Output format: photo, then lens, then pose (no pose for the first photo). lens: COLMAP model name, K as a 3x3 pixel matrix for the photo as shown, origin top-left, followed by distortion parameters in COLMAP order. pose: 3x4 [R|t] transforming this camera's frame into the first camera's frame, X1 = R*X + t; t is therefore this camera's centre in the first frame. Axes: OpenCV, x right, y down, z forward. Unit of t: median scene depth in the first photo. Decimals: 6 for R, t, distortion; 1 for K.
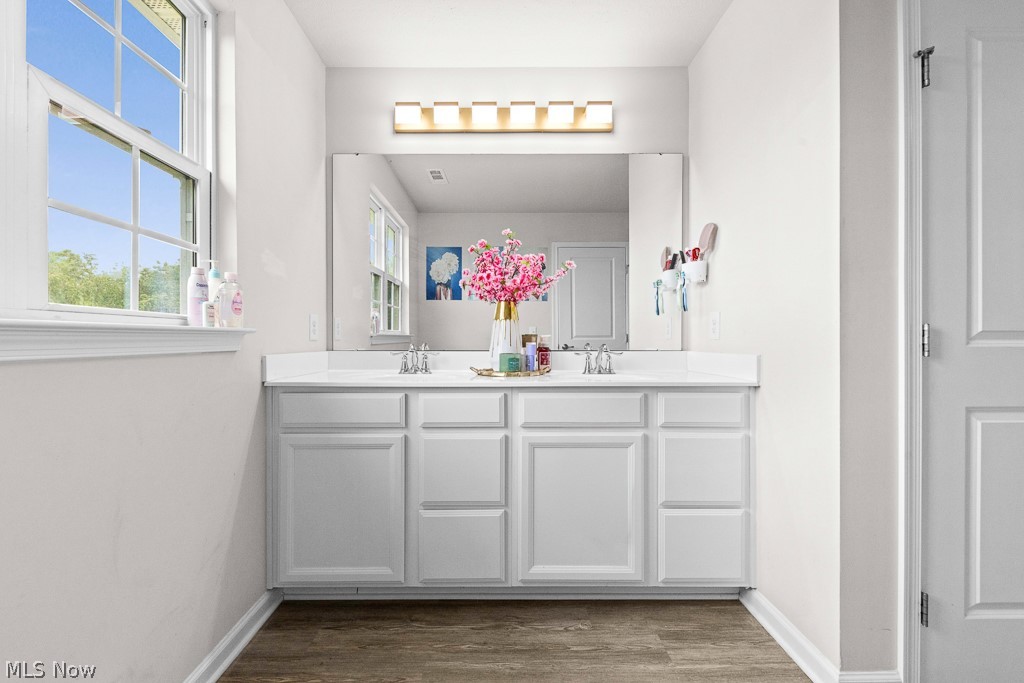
lens RADIAL K [[412.0, 0, 505.4], [0, 412.0, 341.7], [0, 0, 1]] dist [0.009251, -0.003959]
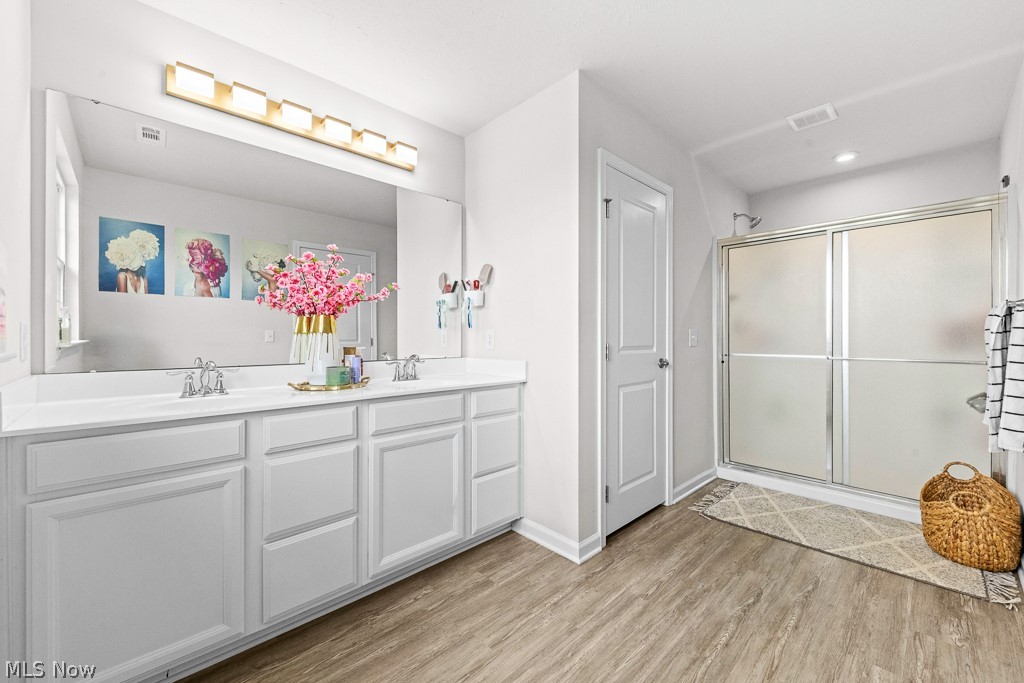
lens RADIAL K [[412.0, 0, 511.2], [0, 412.0, 337.7], [0, 0, 1]] dist [0.009251, -0.003959]
pose [[0.719958, -0.001390, 0.694016, -0.453206], [0.000573, 0.999999, 0.001408, -0.052962], [-0.694017, -0.000616, 0.719958, -0.040464]]
